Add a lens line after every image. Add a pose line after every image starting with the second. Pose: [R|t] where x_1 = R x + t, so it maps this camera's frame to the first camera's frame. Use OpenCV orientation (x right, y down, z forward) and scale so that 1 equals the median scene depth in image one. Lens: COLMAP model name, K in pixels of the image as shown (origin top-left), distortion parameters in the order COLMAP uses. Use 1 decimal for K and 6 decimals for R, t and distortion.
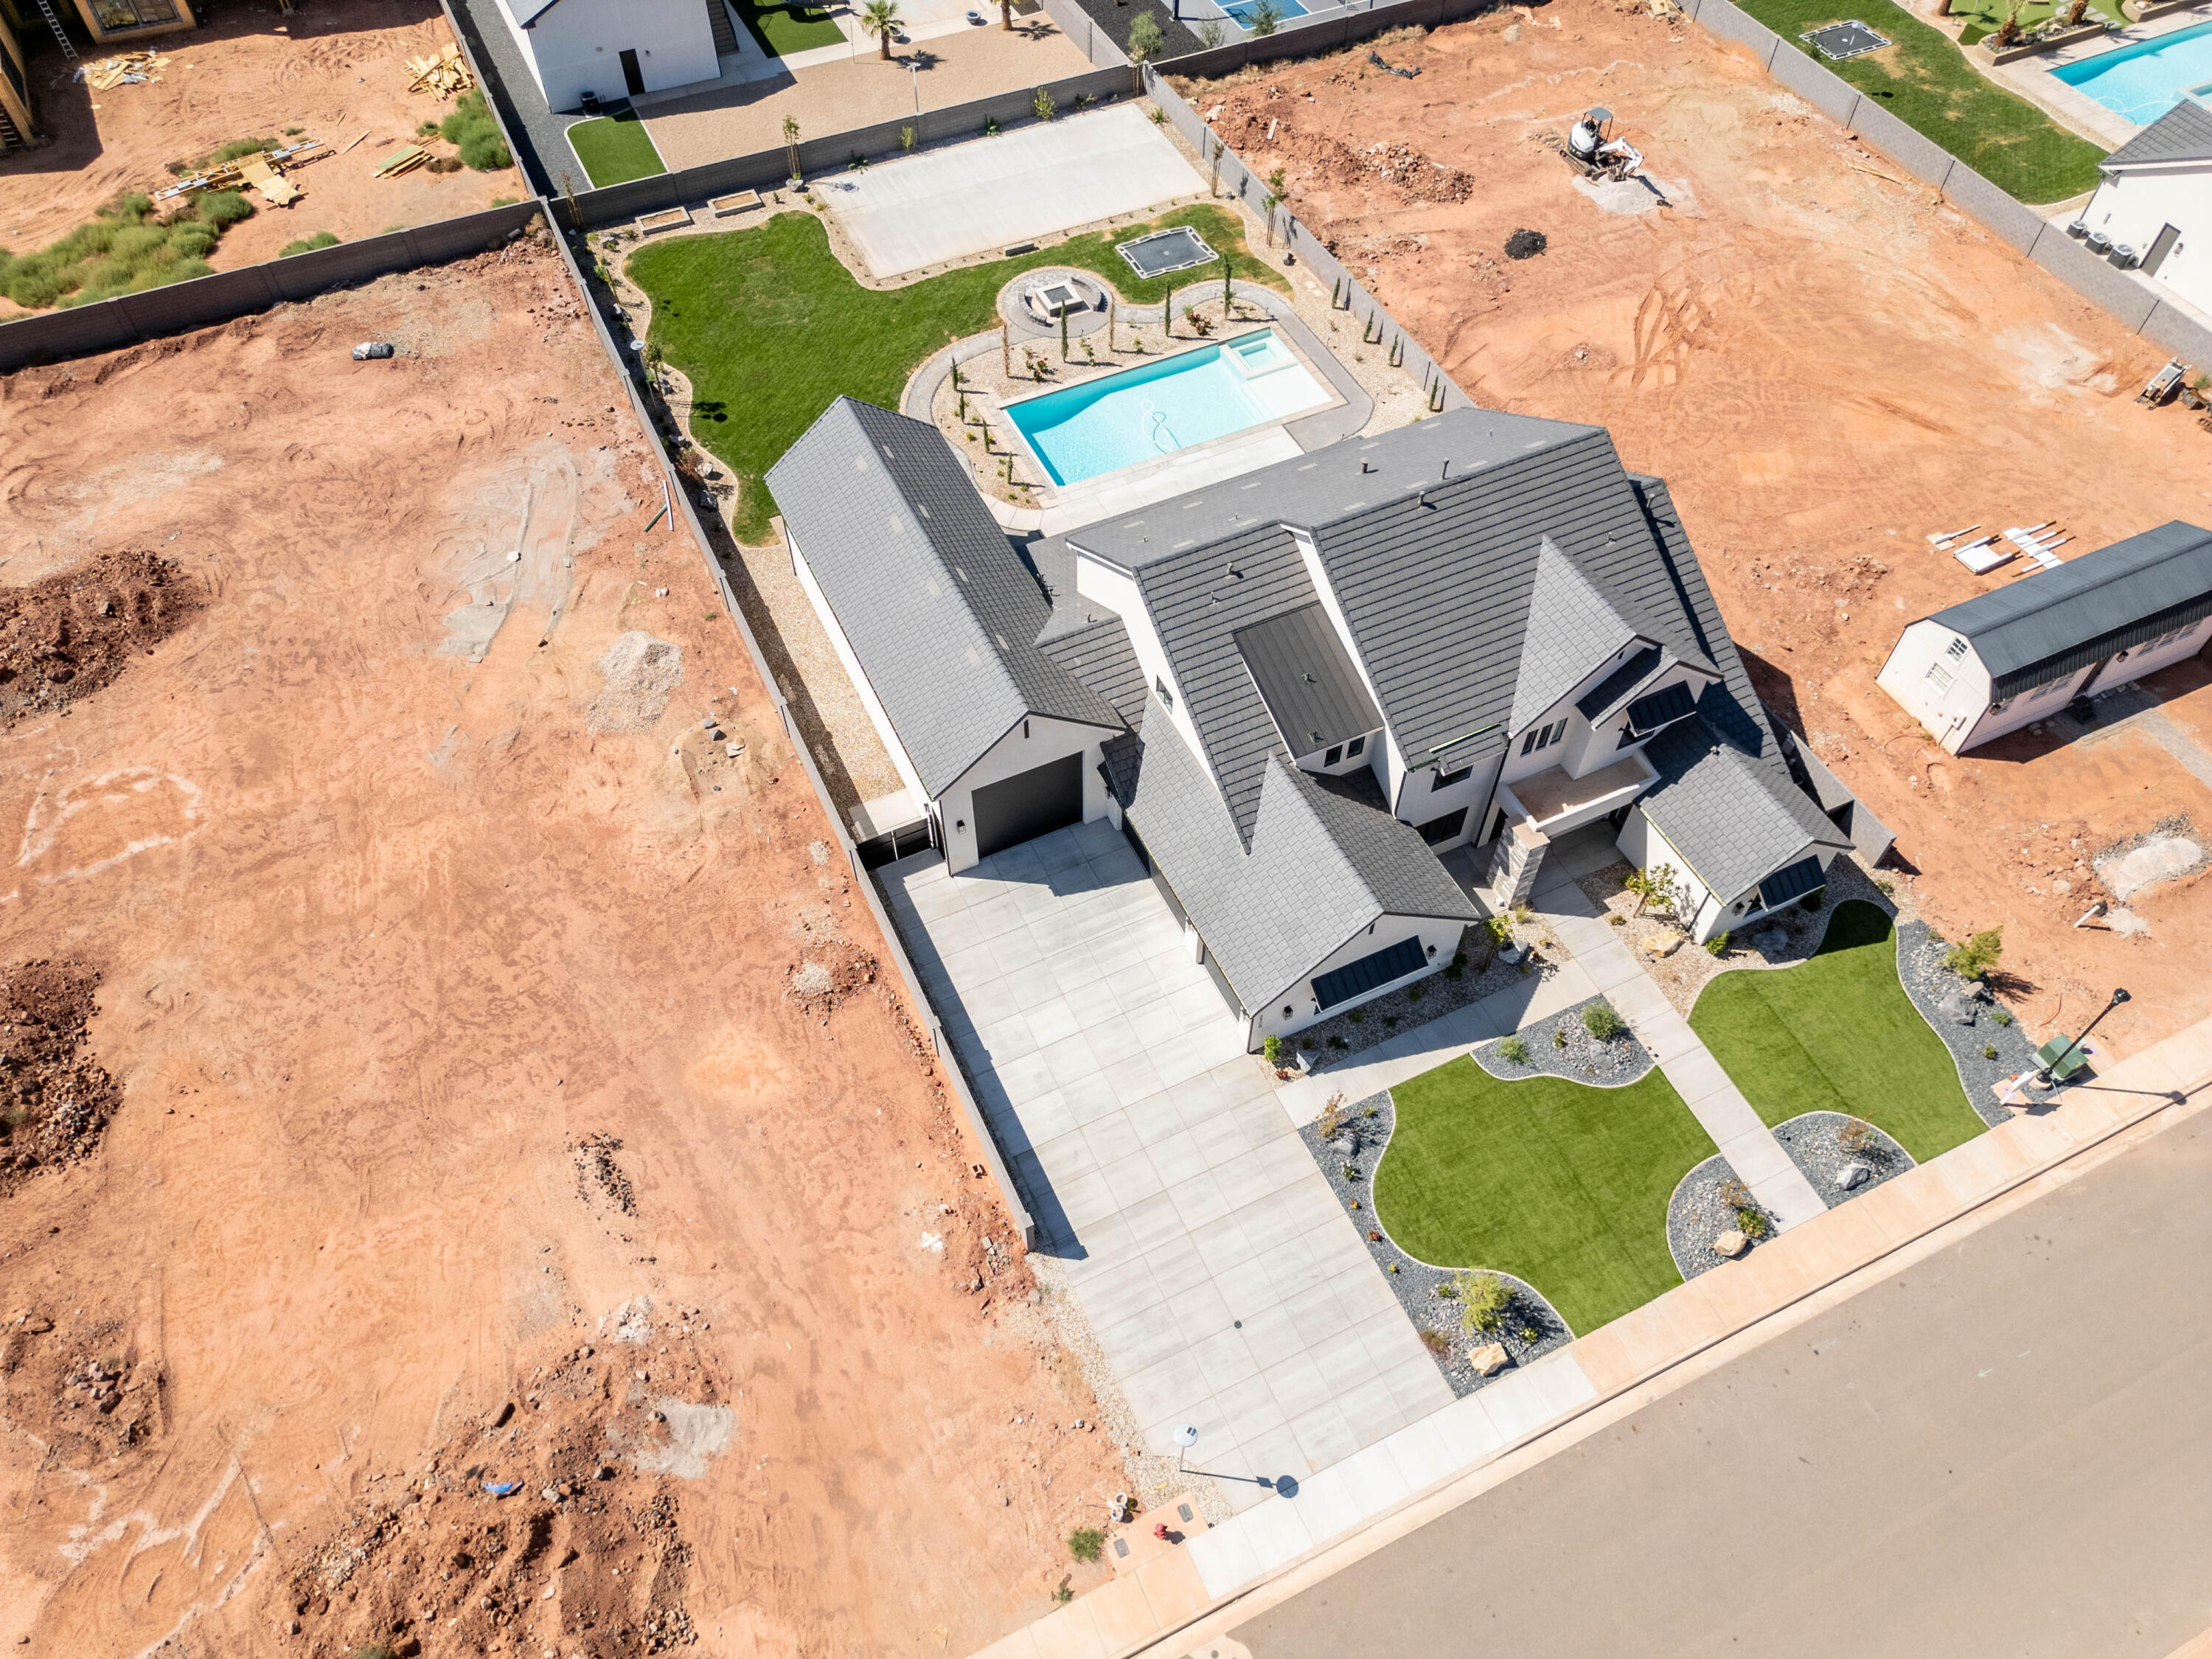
lens RADIAL K [[1562.1, 0, 1109.9], [0, 1562.1, 824.6], [0, 0, 1]] dist [0.063655, -0.058484]
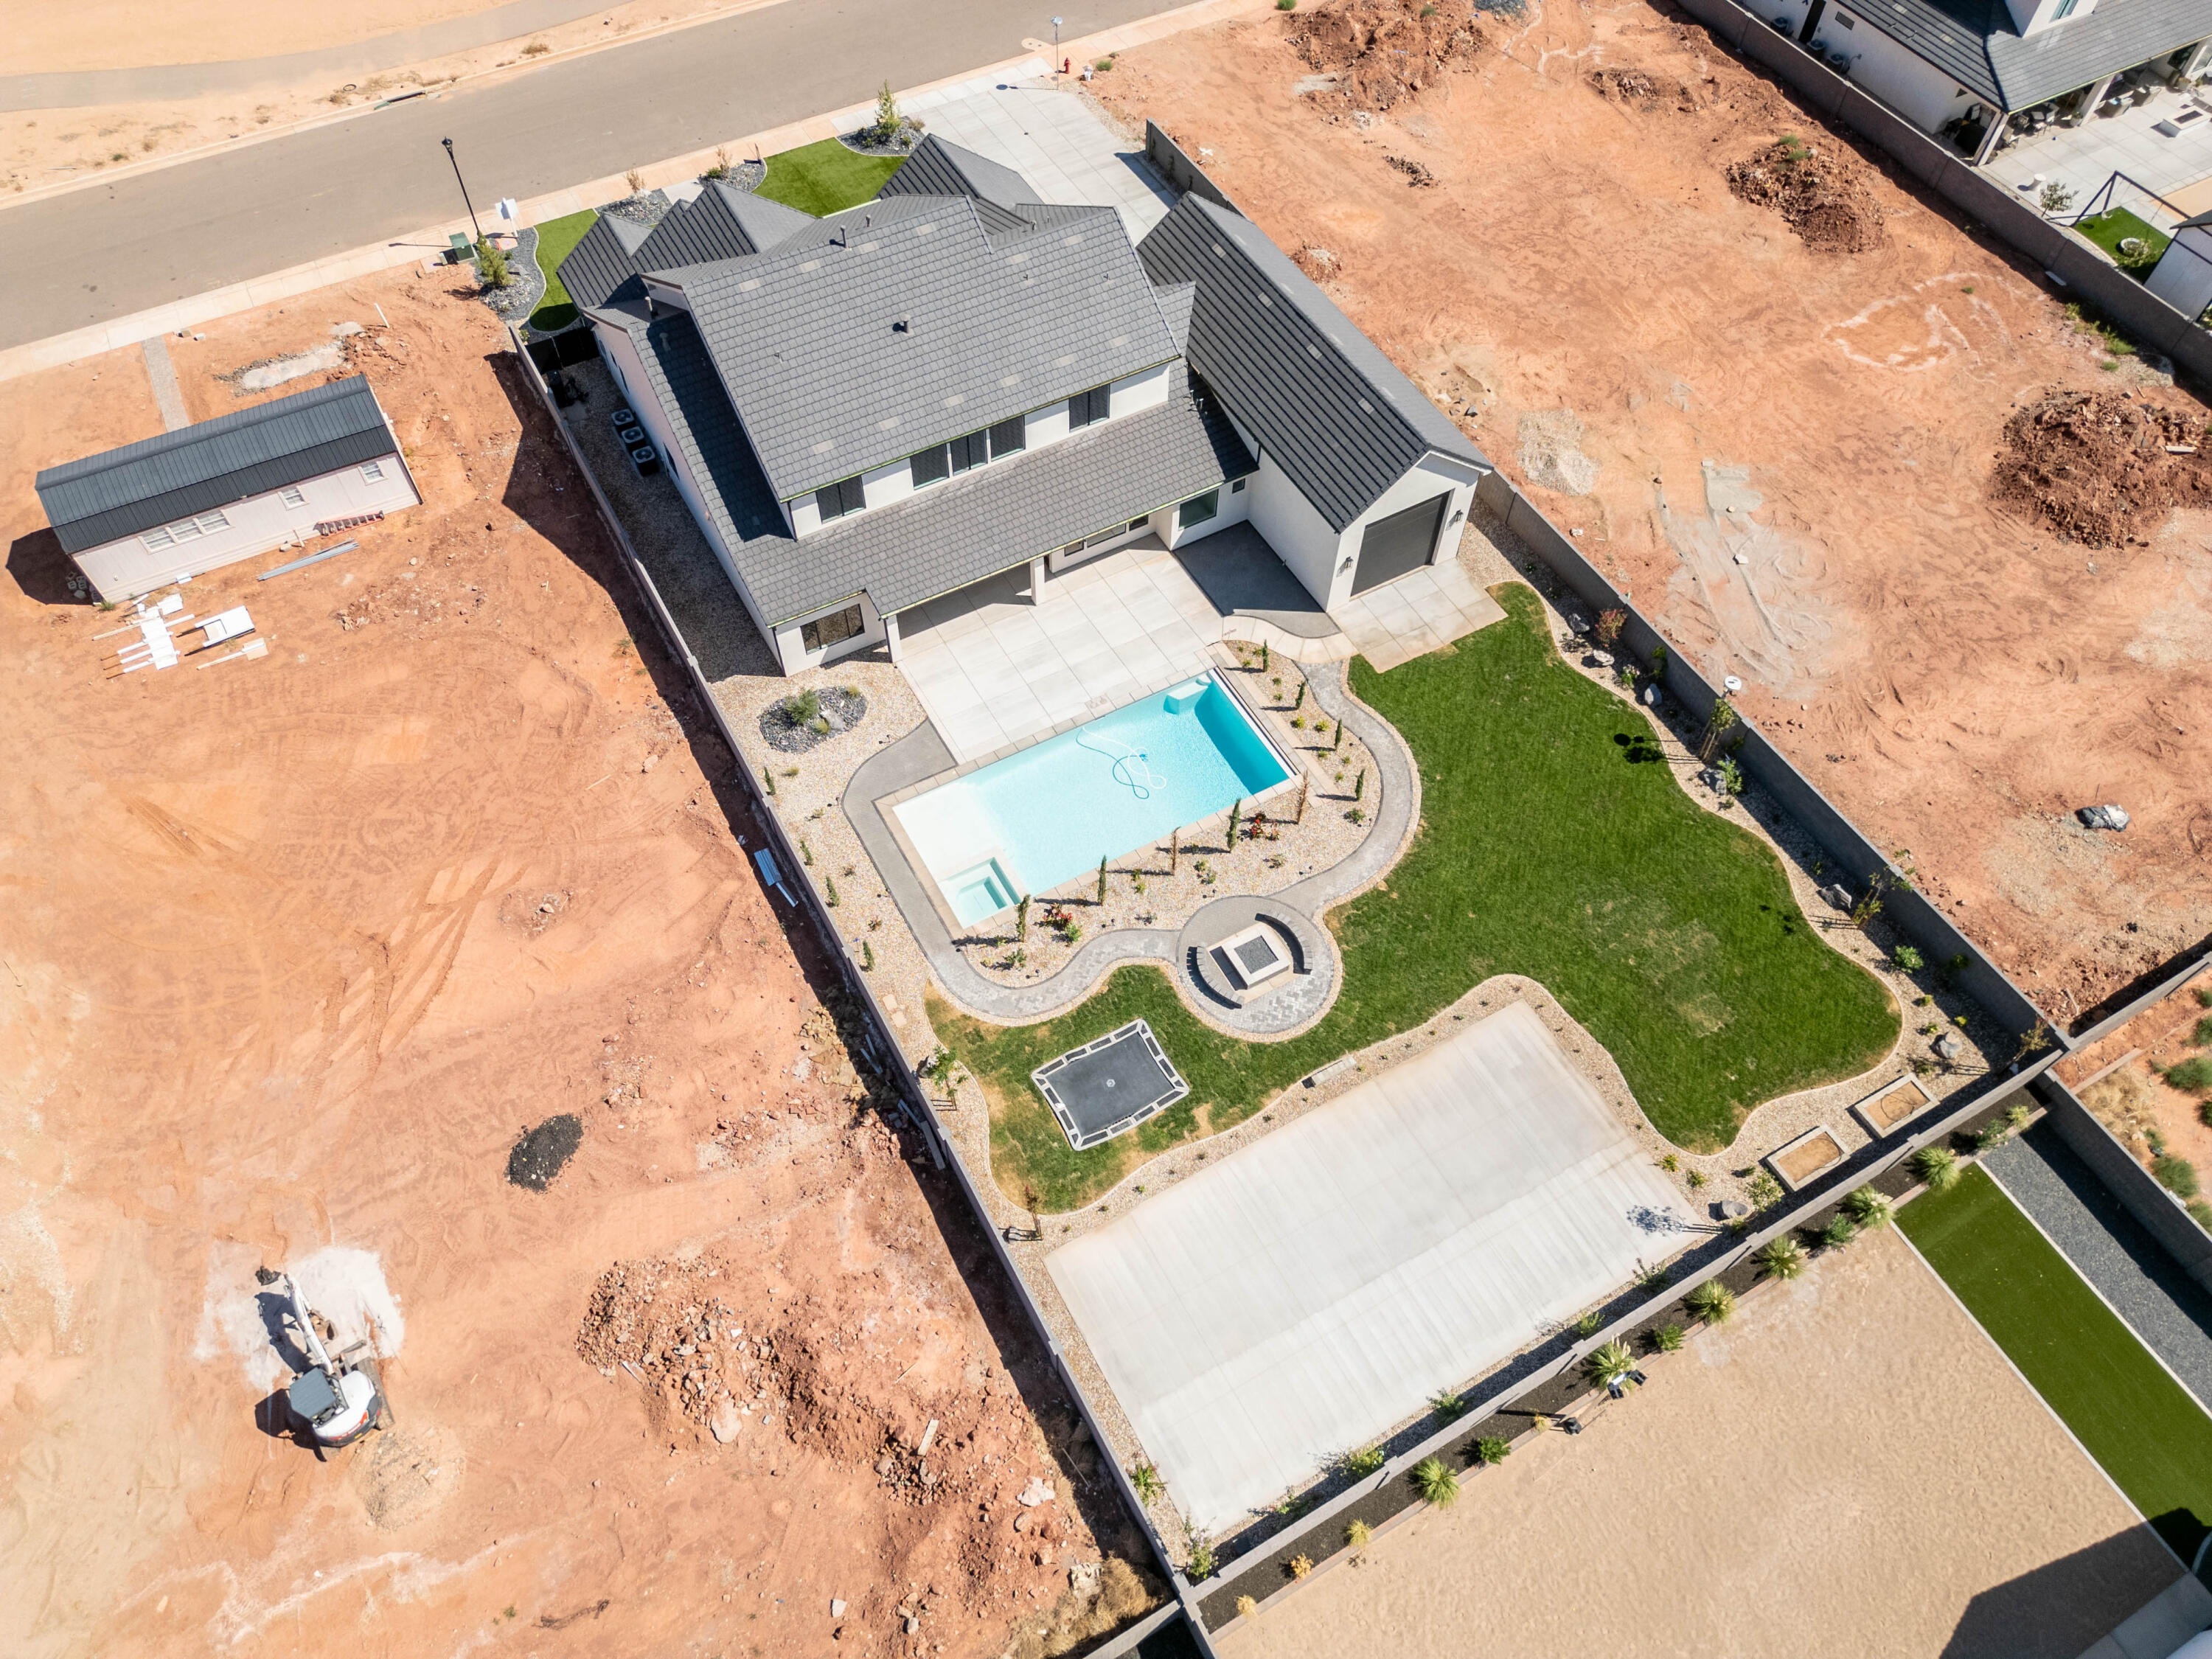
lens RADIAL K [[1562.1, 0, 1105.6], [0, 1562.1, 825.3], [0, 0, 1]] dist [0.063655, -0.058484]
pose [[-0.997922, 0.040782, -0.049893, 0.093509], [-0.060371, -0.320929, 0.945177, -1.336457], [0.022534, 0.946225, 0.322724, 0.967653]]
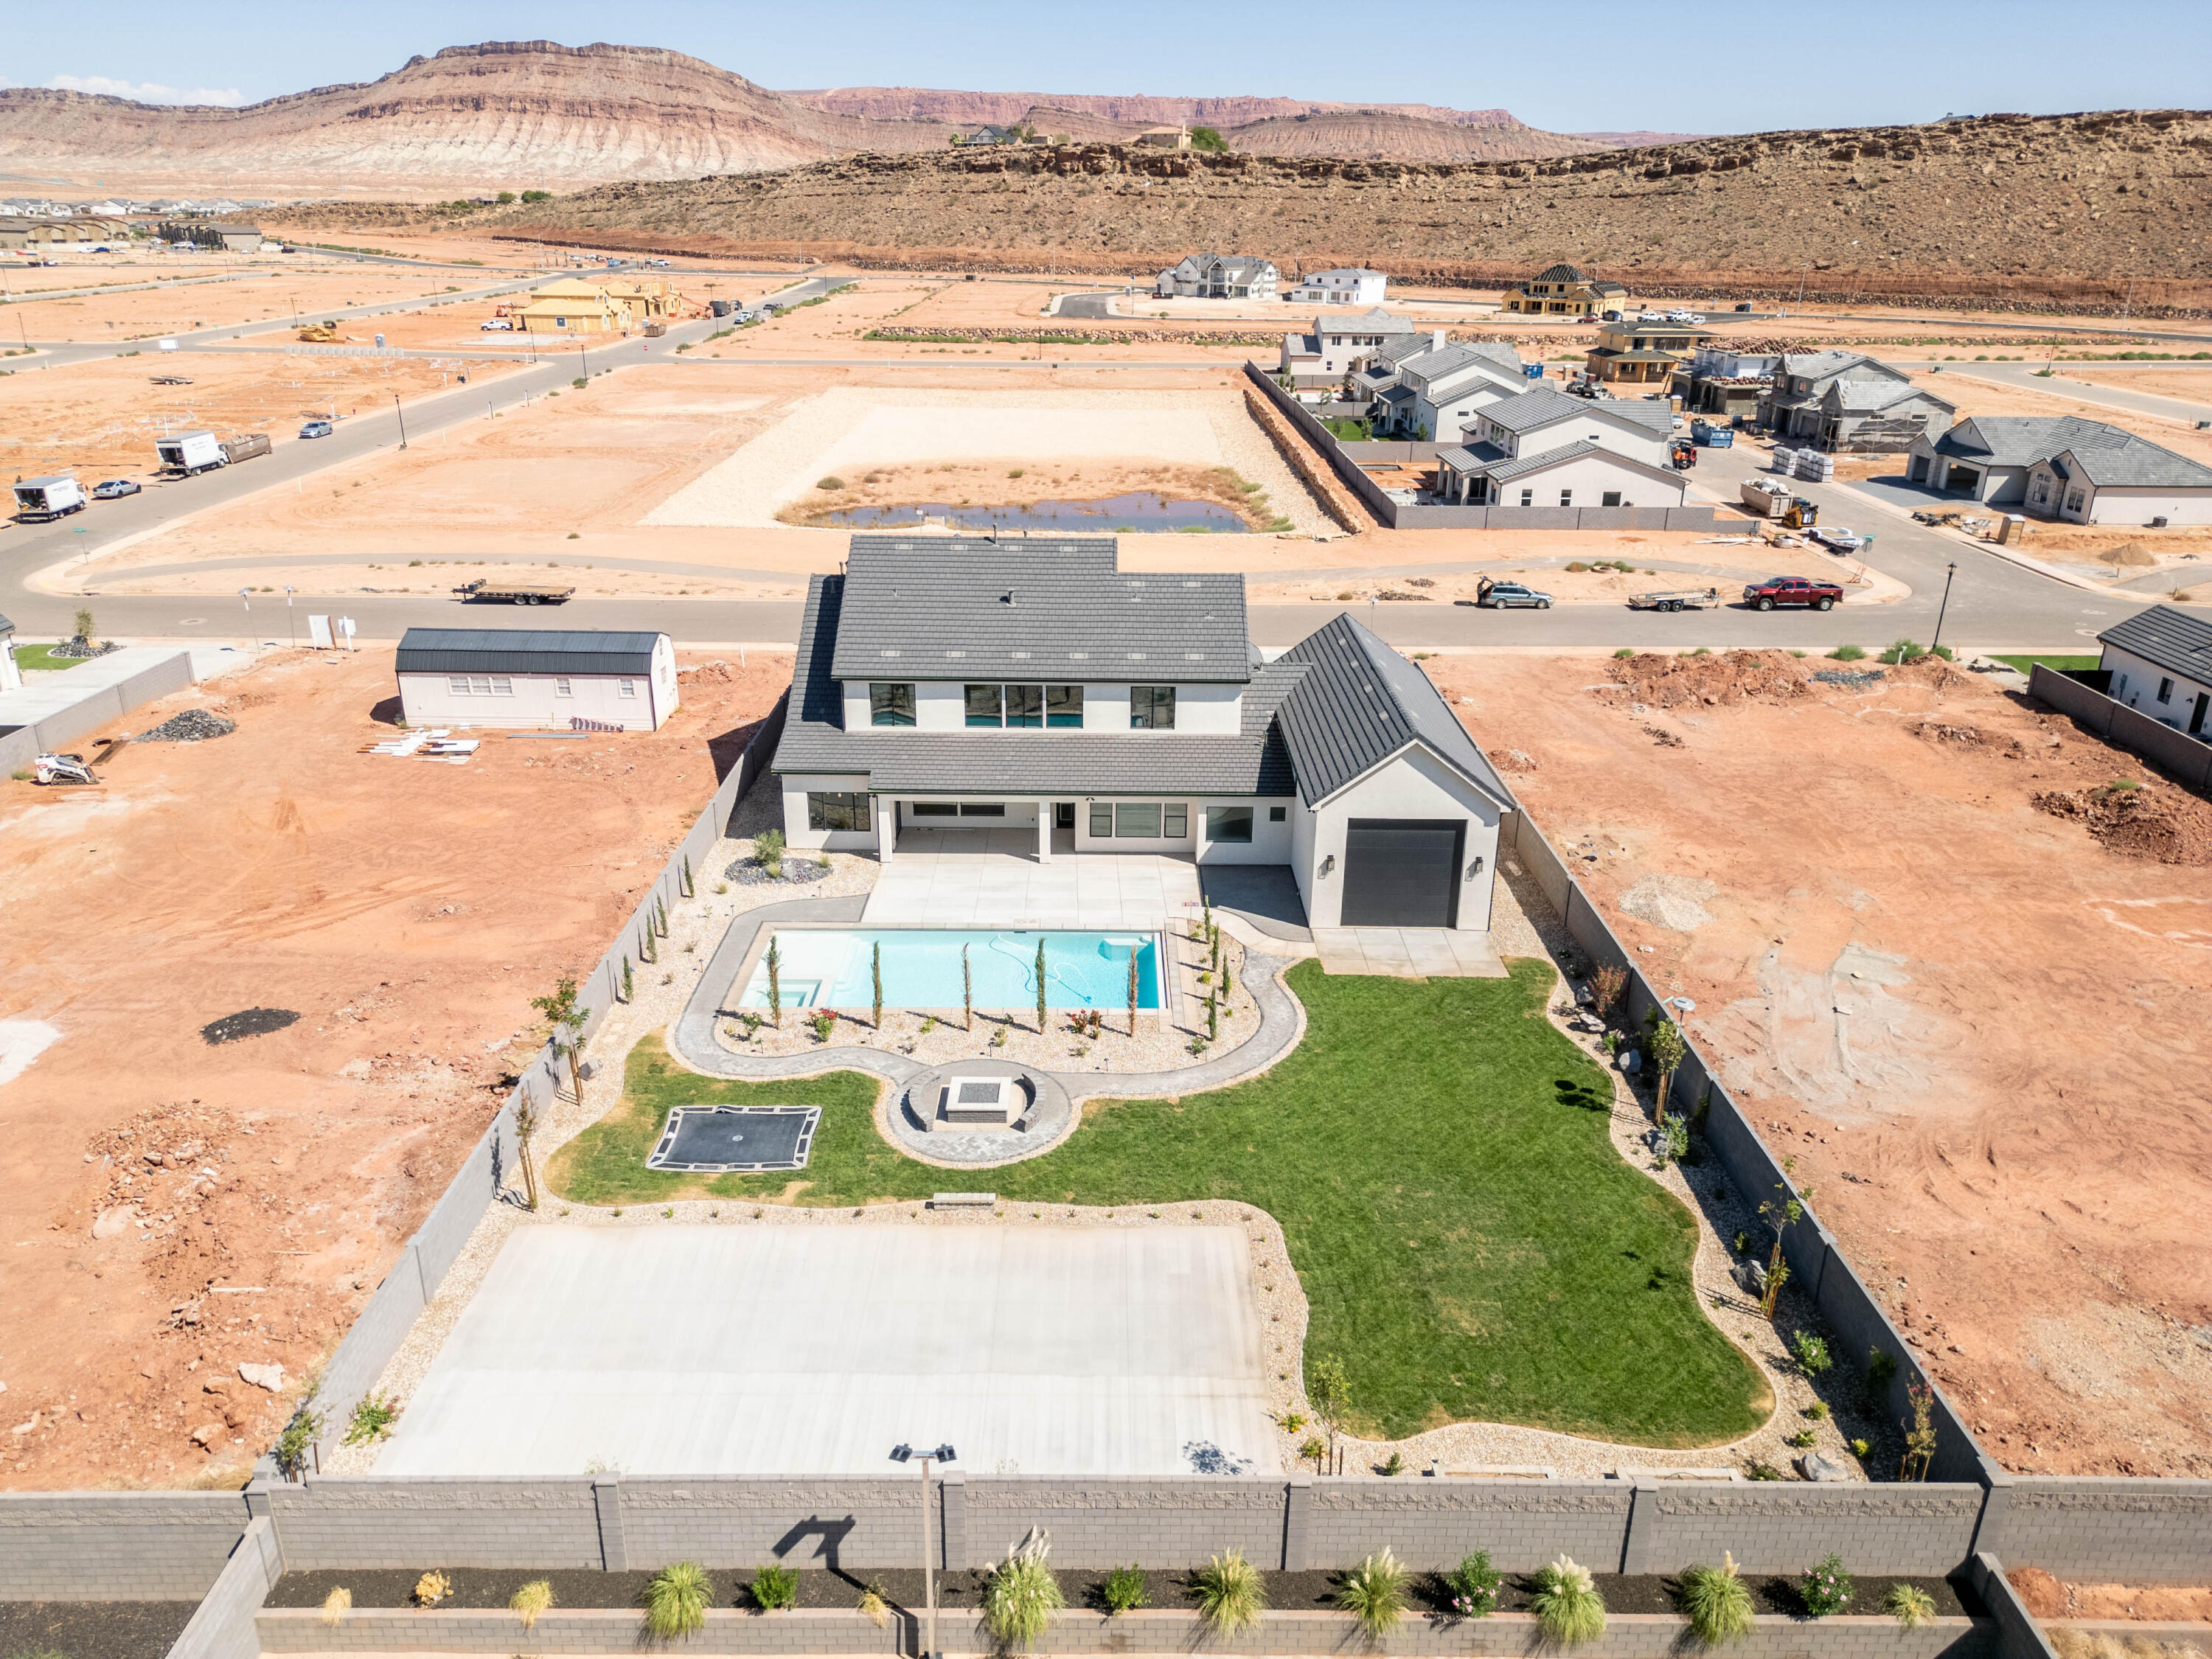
lens RADIAL K [[1562.1, 0, 1108.8], [0, 1562.1, 818.5], [0, 0, 1]] dist [0.063655, -0.058484]
pose [[-0.902424, -0.169083, 0.396285, -0.401915], [0.334748, 0.303900, 0.891957, -1.200456], [-0.271246, 0.937580, -0.217647, 1.381223]]
